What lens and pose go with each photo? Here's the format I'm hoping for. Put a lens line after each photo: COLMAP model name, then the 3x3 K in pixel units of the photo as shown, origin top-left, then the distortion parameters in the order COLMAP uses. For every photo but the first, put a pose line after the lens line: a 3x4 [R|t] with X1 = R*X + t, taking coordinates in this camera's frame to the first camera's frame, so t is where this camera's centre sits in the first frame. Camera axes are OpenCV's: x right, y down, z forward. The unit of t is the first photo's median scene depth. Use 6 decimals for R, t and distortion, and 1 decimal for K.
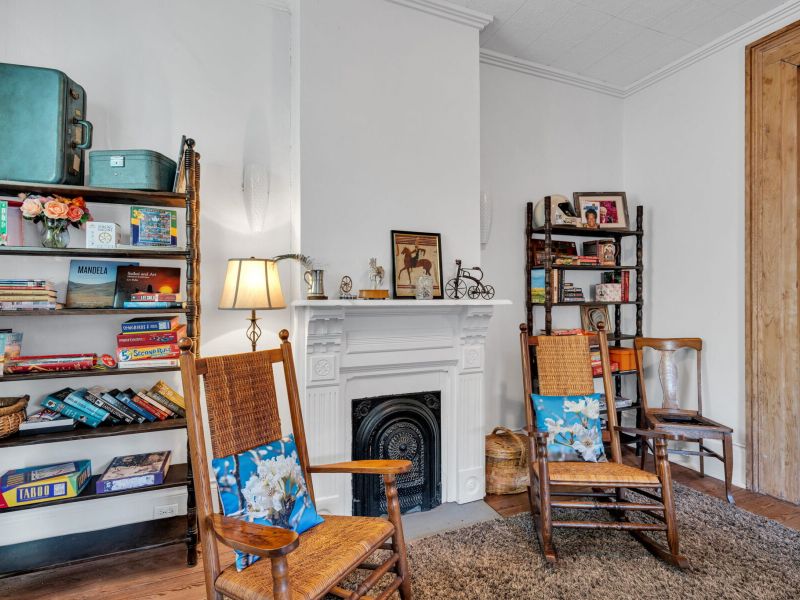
lens RADIAL K [[412.6, 0, 398.2], [0, 412.6, 303.8], [0, 0, 1]] dist [0.001600, 0.000428]
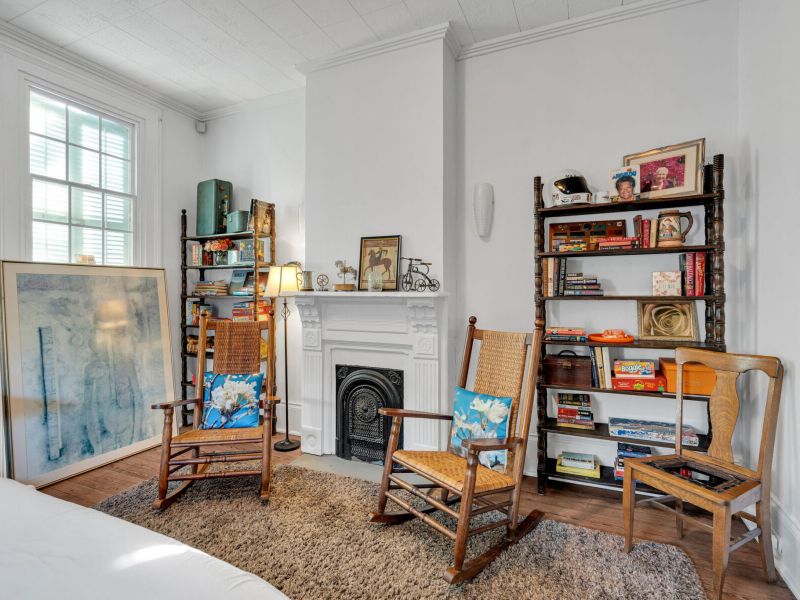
lens RADIAL K [[412.6, 0, 398.1], [0, 412.6, 293.5], [0, 0, 1]] dist [0.001600, 0.000428]
pose [[0.676642, 0.011563, -0.736221, 0.981544], [-0.010500, 0.999927, 0.006055, -0.012686], [0.736237, 0.003633, 0.676714, 0.212110]]
